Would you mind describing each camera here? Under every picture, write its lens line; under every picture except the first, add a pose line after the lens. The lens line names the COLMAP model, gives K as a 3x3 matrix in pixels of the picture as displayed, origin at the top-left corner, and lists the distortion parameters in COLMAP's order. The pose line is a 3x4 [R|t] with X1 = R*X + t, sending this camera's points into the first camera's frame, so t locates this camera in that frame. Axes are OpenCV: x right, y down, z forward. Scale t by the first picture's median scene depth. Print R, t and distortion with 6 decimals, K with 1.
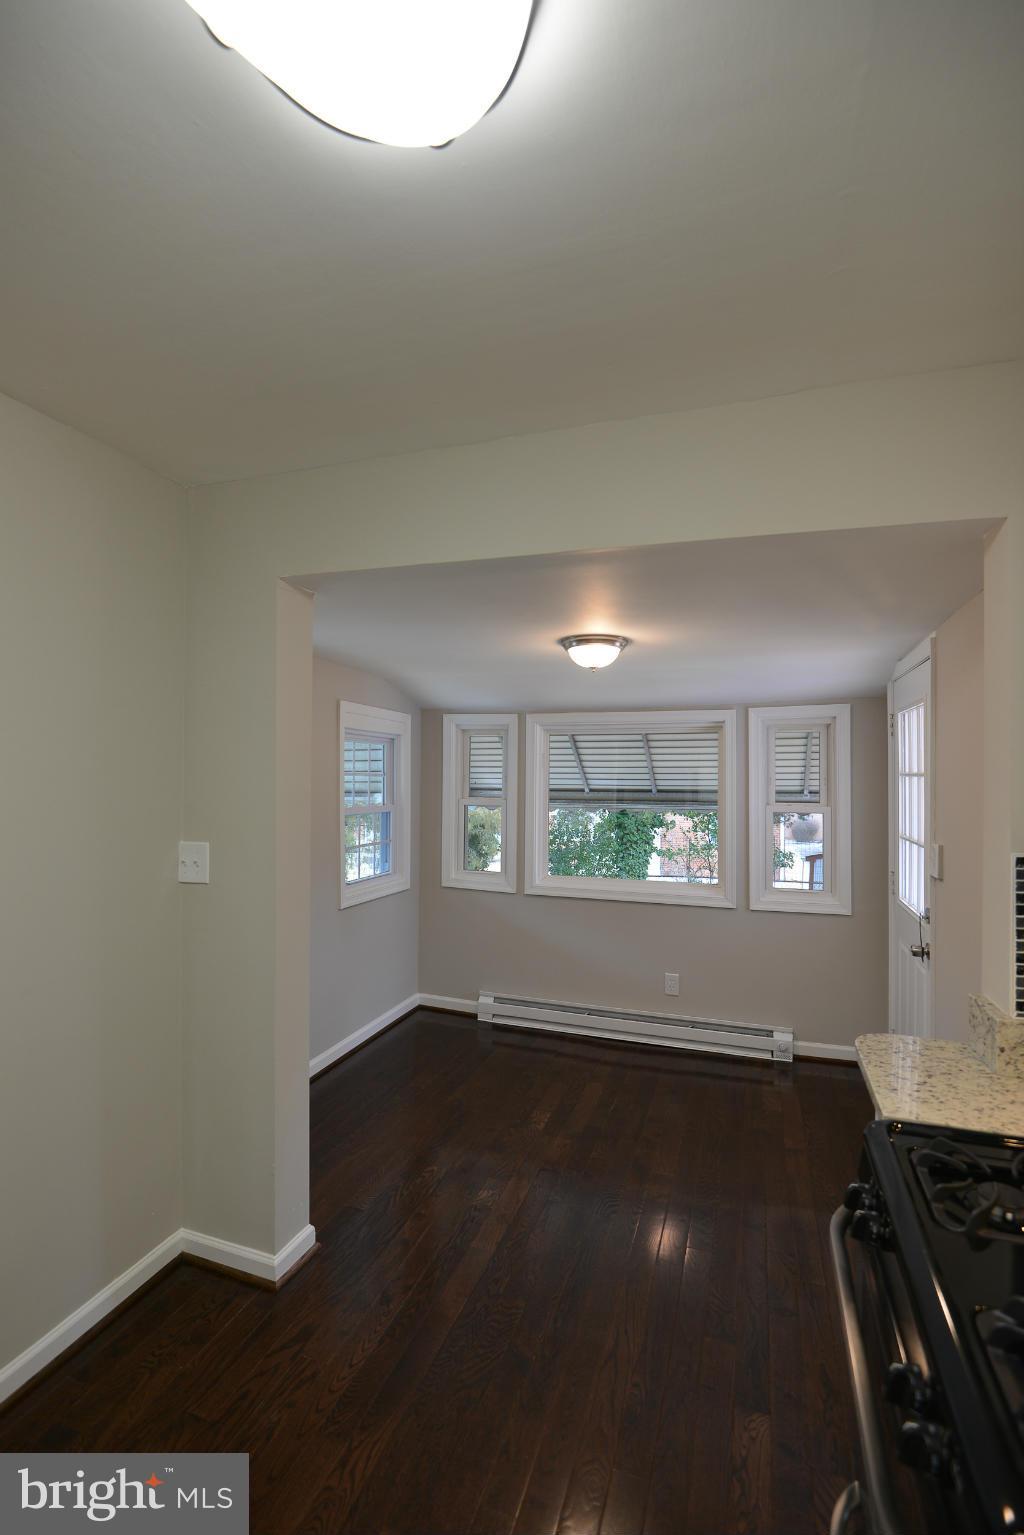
lens RADIAL K [[706.4, 0, 498.4], [0, 706.4, 774.7], [0, 0, 1]] dist [-0.006727, -0.005398]
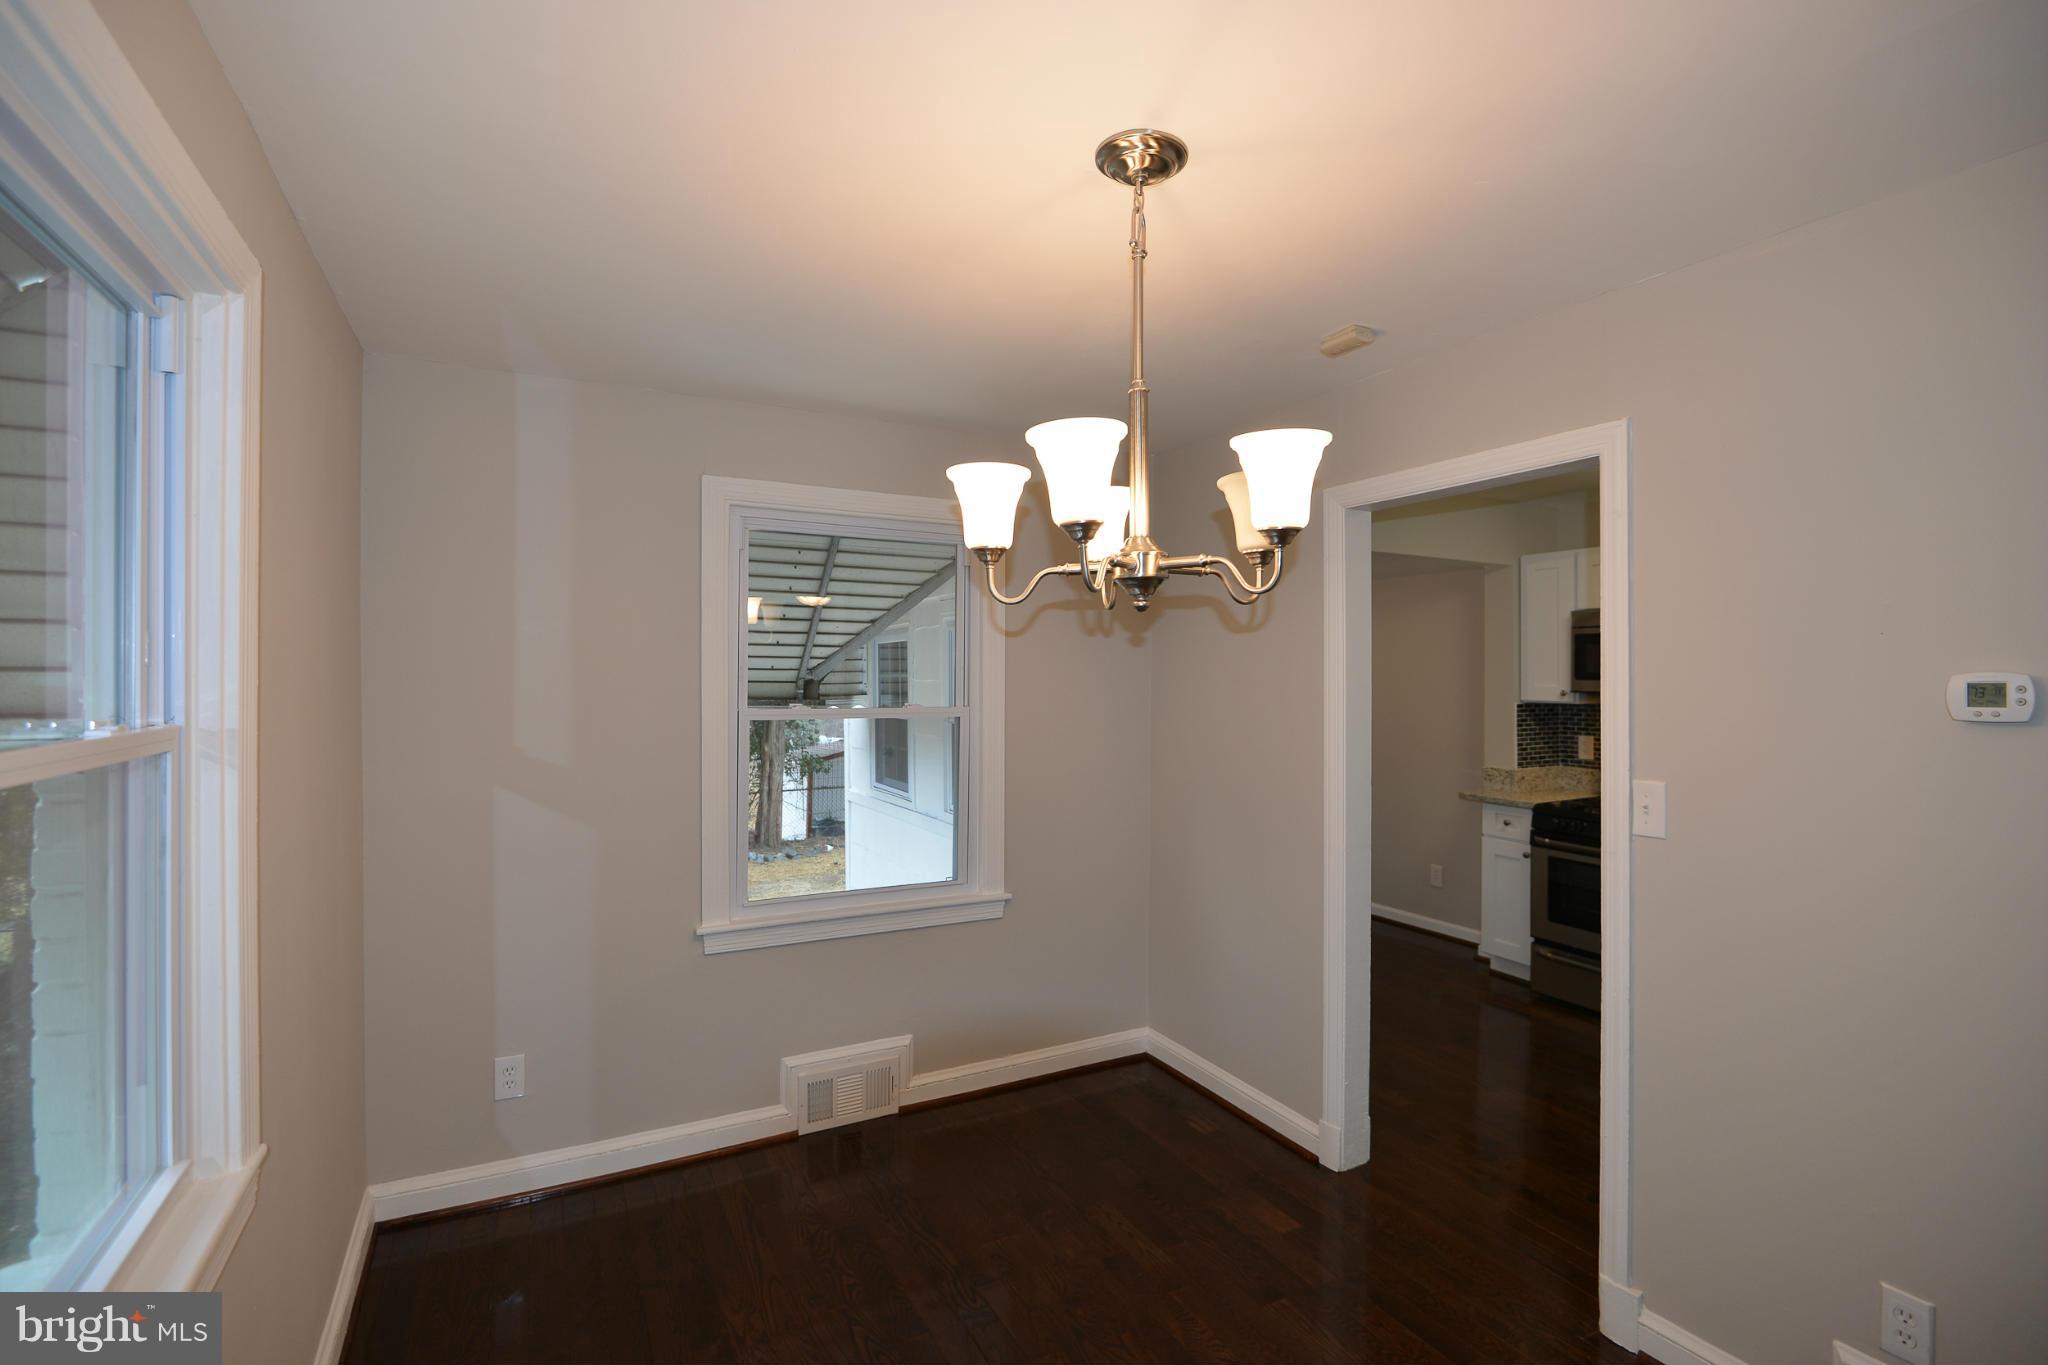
lens RADIAL K [[942.4, 0, 1021.2], [0, 942.4, 667.9], [0, 0, 1]] dist [-0.006727, -0.005398]
pose [[0.676131, -0.000237, 0.736782, -1.427697], [0.003489, 0.999990, -0.002881, -0.003484], [-0.736774, 0.004518, 0.676124, 0.021469]]
